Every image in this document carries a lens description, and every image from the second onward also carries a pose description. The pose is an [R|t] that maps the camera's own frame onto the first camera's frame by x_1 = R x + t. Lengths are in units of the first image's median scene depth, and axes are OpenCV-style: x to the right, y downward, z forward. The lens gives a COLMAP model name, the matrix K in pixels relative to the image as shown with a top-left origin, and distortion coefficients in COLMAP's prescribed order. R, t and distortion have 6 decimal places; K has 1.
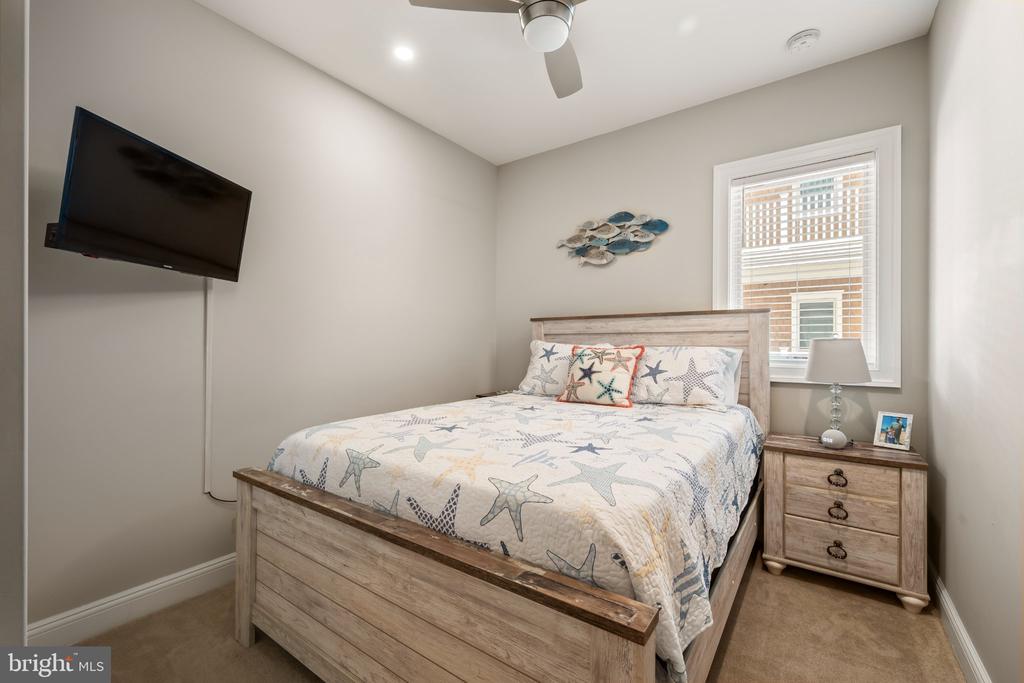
lens RADIAL K [[436.7, 0, 512.0], [0, 436.7, 341.5], [0, 0, 1]] dist [-0.000189, -0.000015]
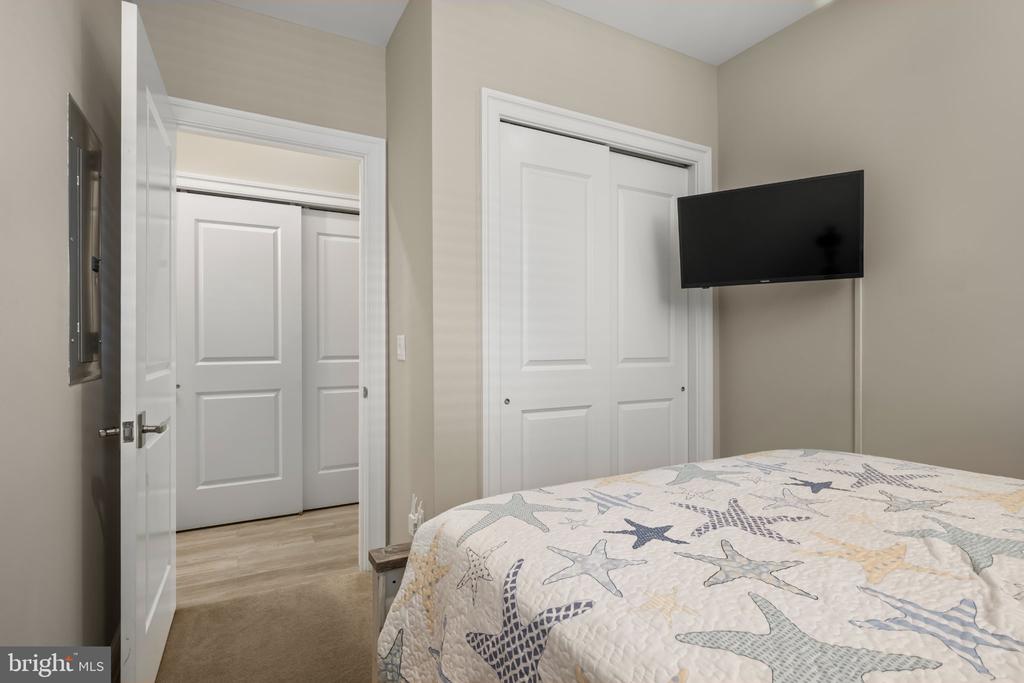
lens RADIAL K [[521.5, 0, 510.0], [0, 521.5, 345.5], [0, 0, 1]] dist [-0.002657, -0.002276]
pose [[-0.350066, -0.004046, -0.936716, 0.813671], [0.010286, 0.999914, -0.008163, 0.000771], [0.936669, -0.012492, -0.349994, 0.965599]]
